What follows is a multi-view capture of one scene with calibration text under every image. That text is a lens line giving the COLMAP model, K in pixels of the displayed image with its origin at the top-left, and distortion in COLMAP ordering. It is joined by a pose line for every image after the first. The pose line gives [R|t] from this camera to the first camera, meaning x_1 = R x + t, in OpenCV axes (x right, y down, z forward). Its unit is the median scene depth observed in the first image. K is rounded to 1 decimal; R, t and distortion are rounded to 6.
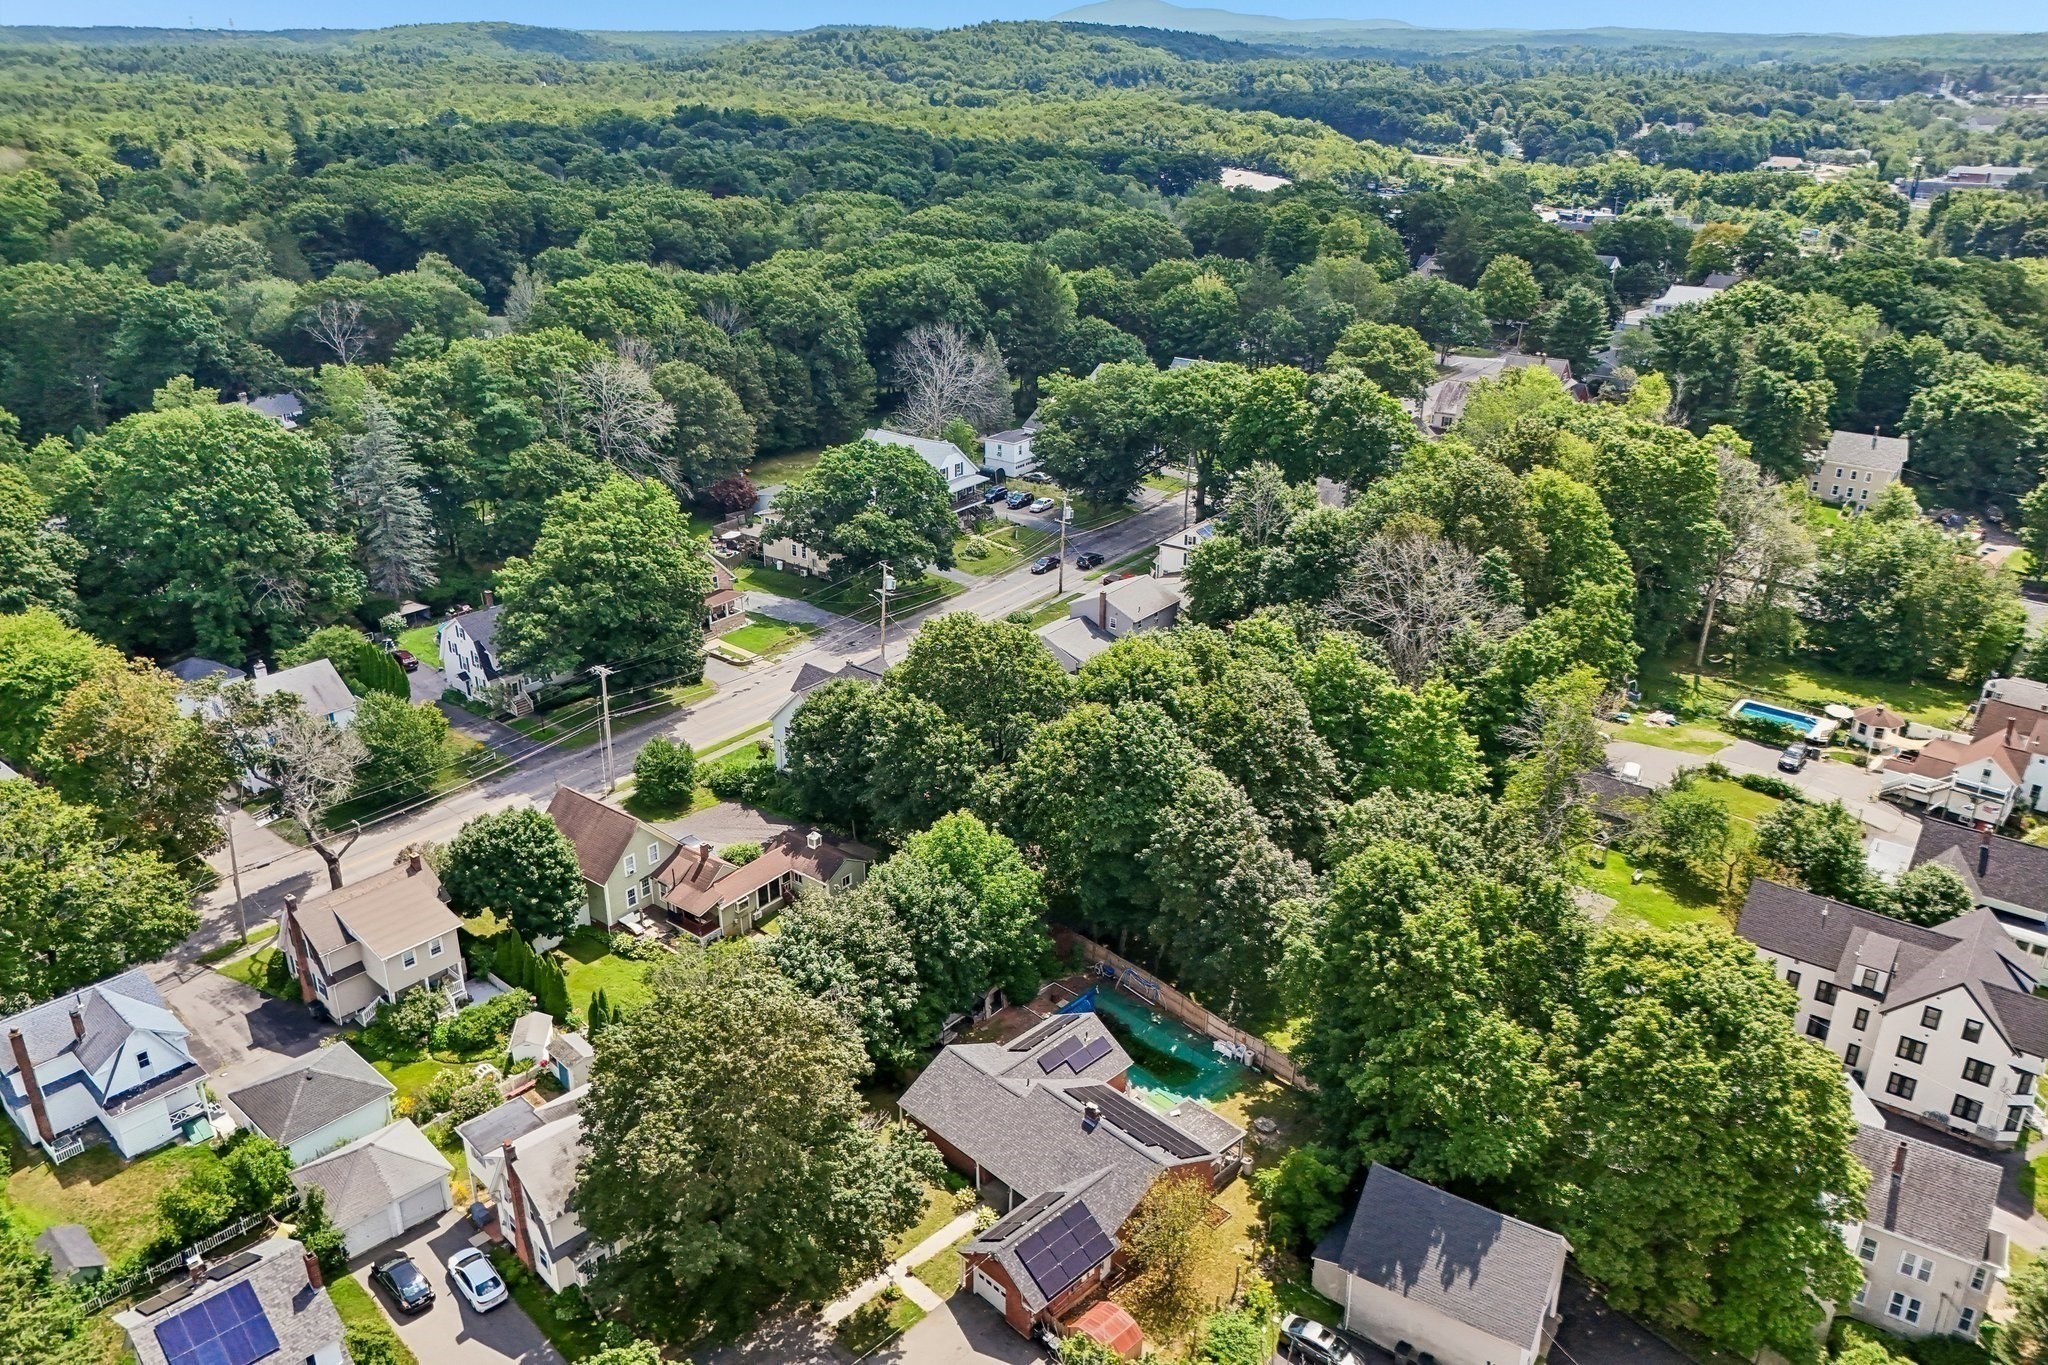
lens RADIAL K [[1507.6, 0, 1024.2], [0, 1507.6, 678.7], [0, 0, 1]] dist [0.072101, -0.074125]
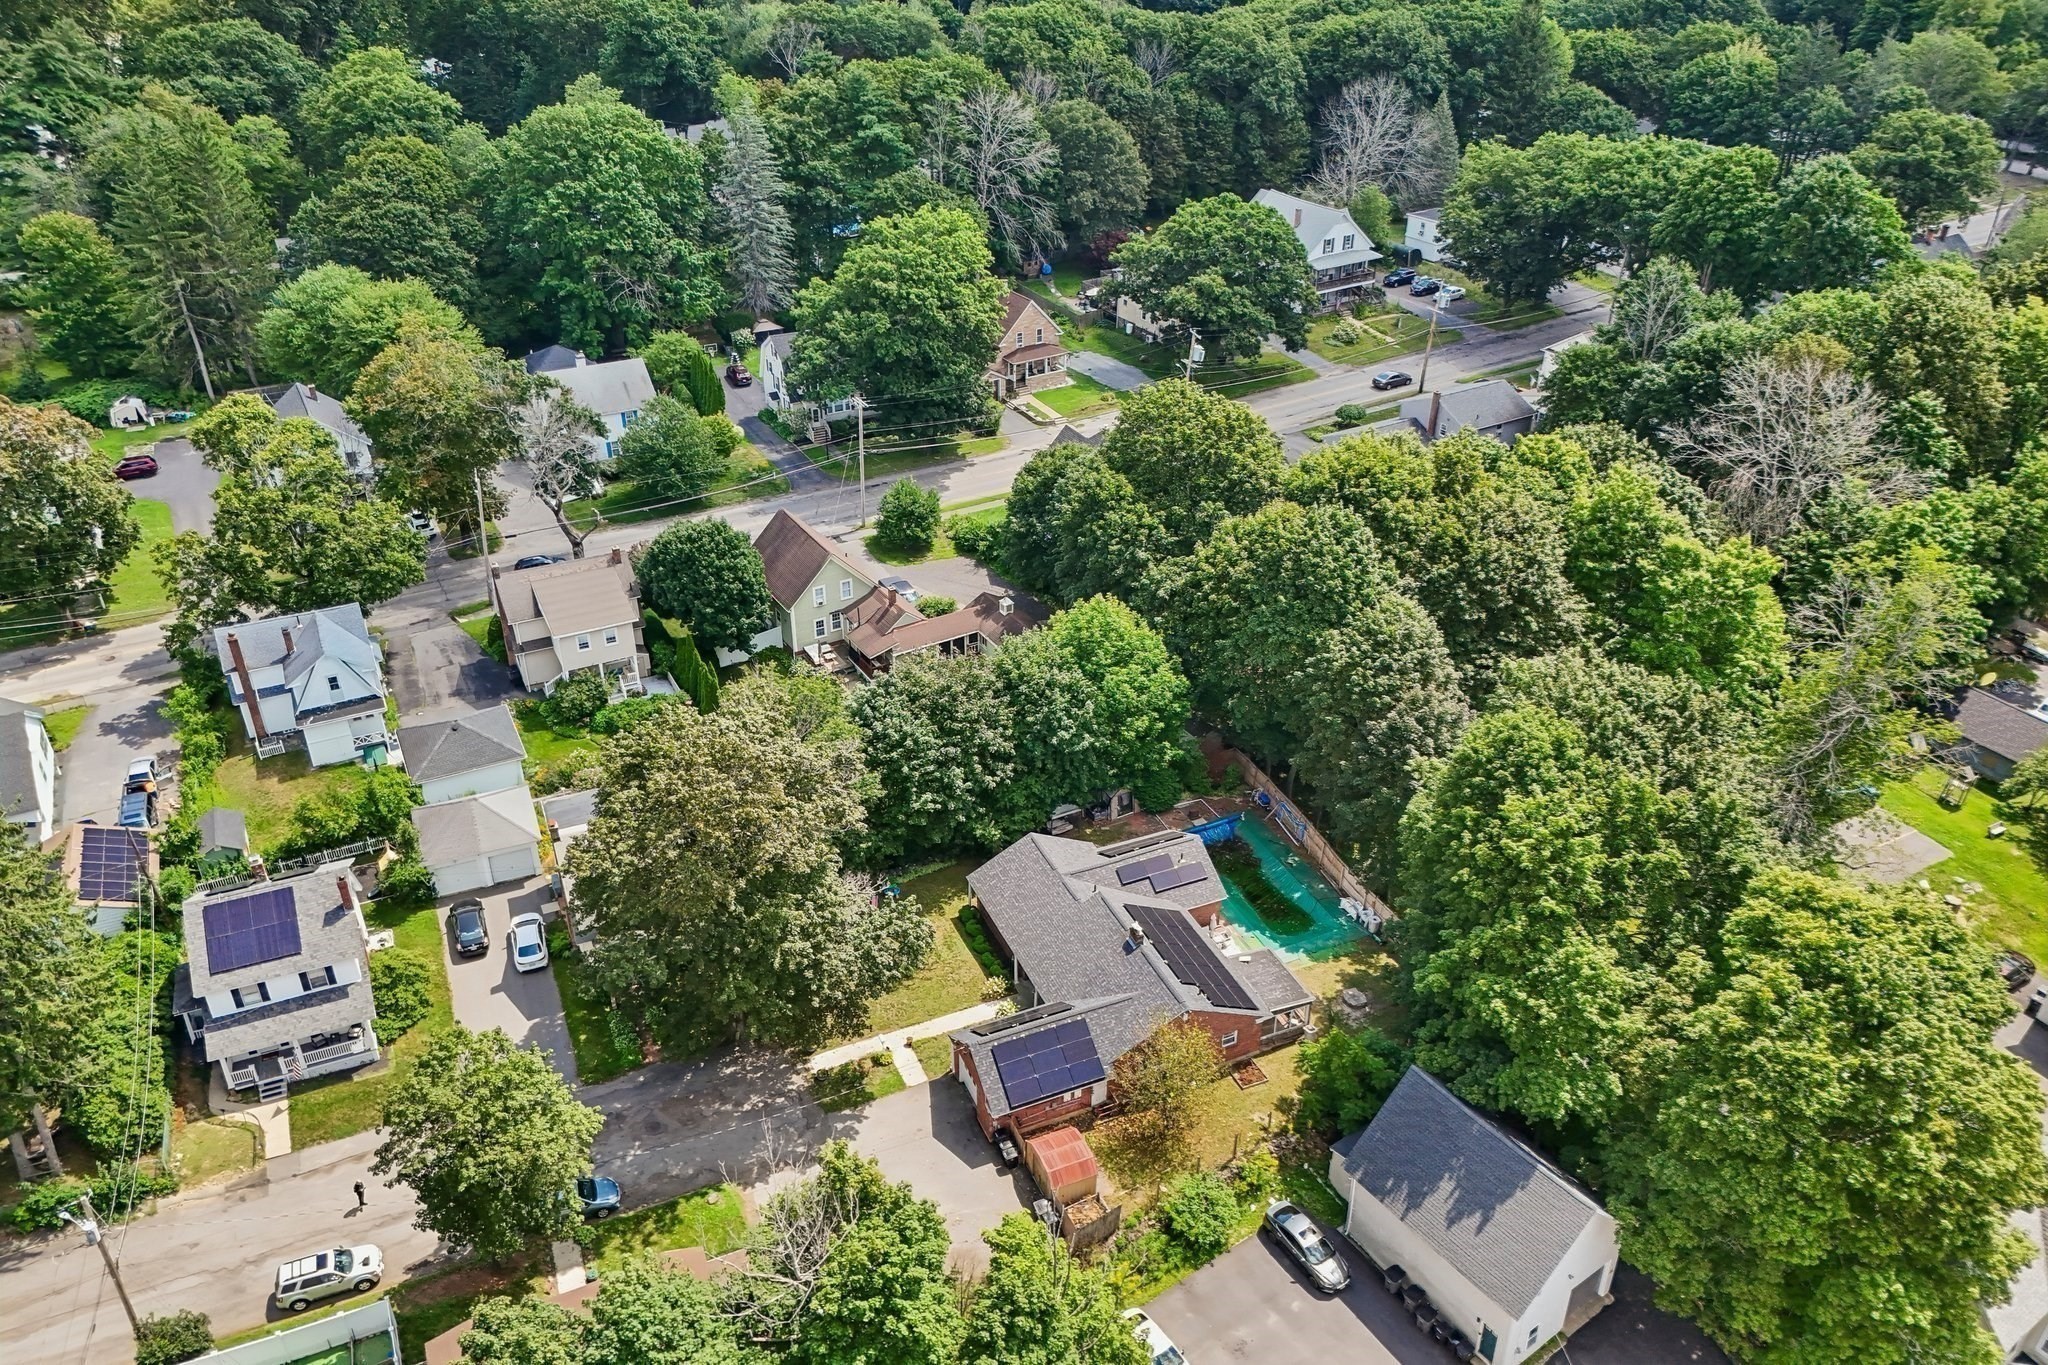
lens RADIAL K [[1507.6, 0, 1024.2], [0, 1507.6, 678.7], [0, 0, 1]] dist [0.072101, -0.074125]
pose [[0.932706, 0.186298, -0.308793, 0.189883], [-0.143554, 0.977271, 0.155994, 0.002008], [0.330836, -0.101168, 0.938250, 0.111546]]
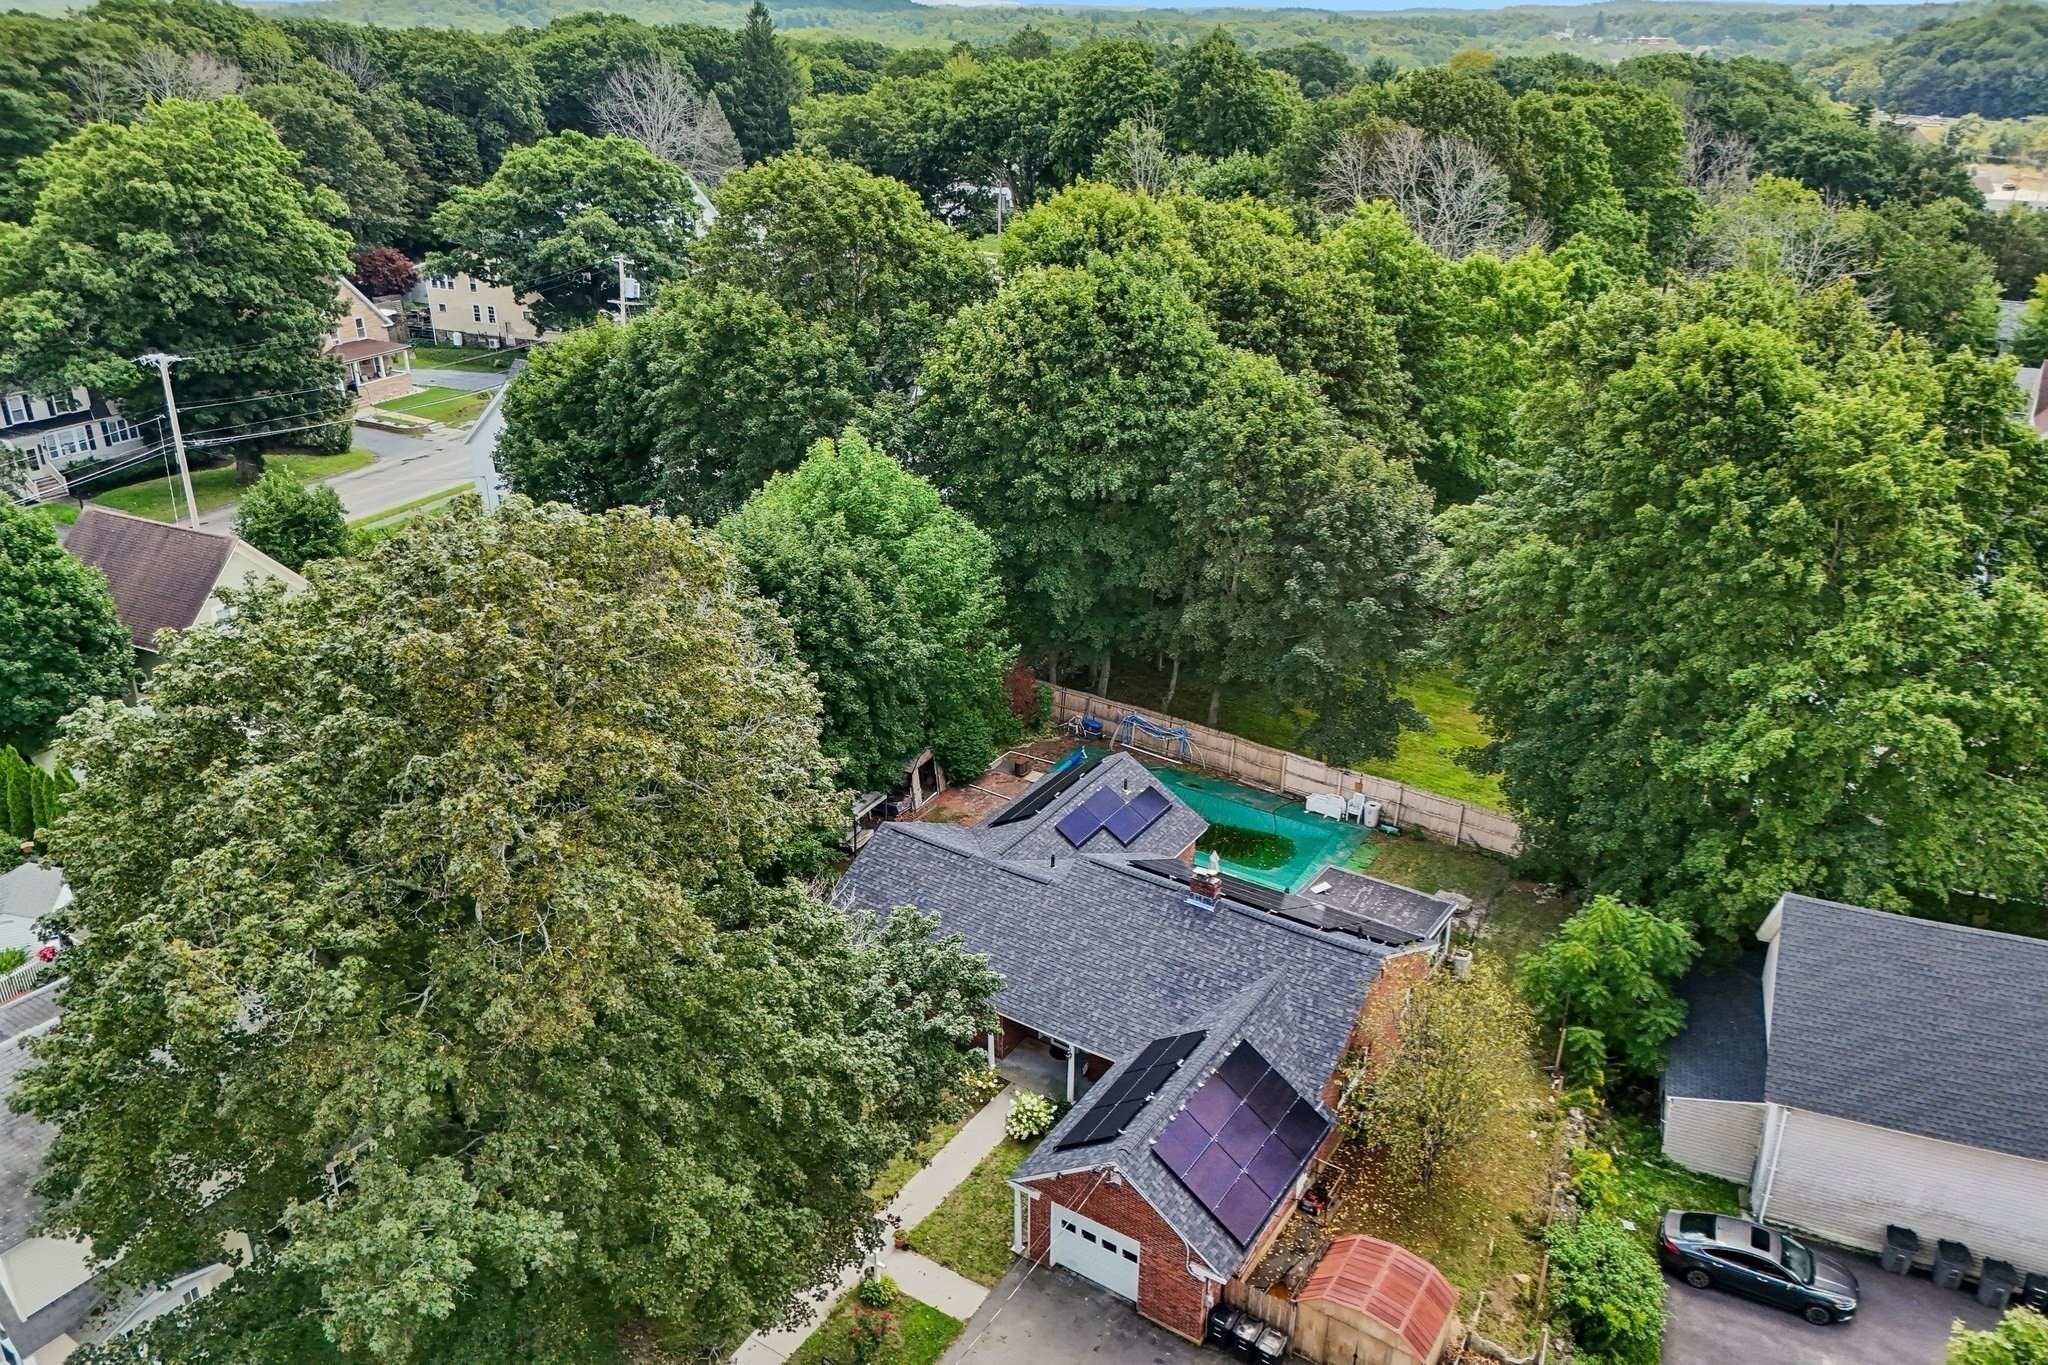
lens RADIAL K [[1507.6, 0, 1024.2], [0, 1507.6, 678.7], [0, 0, 1]] dist [0.072101, -0.074125]
pose [[0.978332, -0.084747, 0.188904, -0.085664], [0.082981, 0.996402, 0.017254, 0.163576], [-0.189686, -0.001205, 0.981844, 0.412976]]
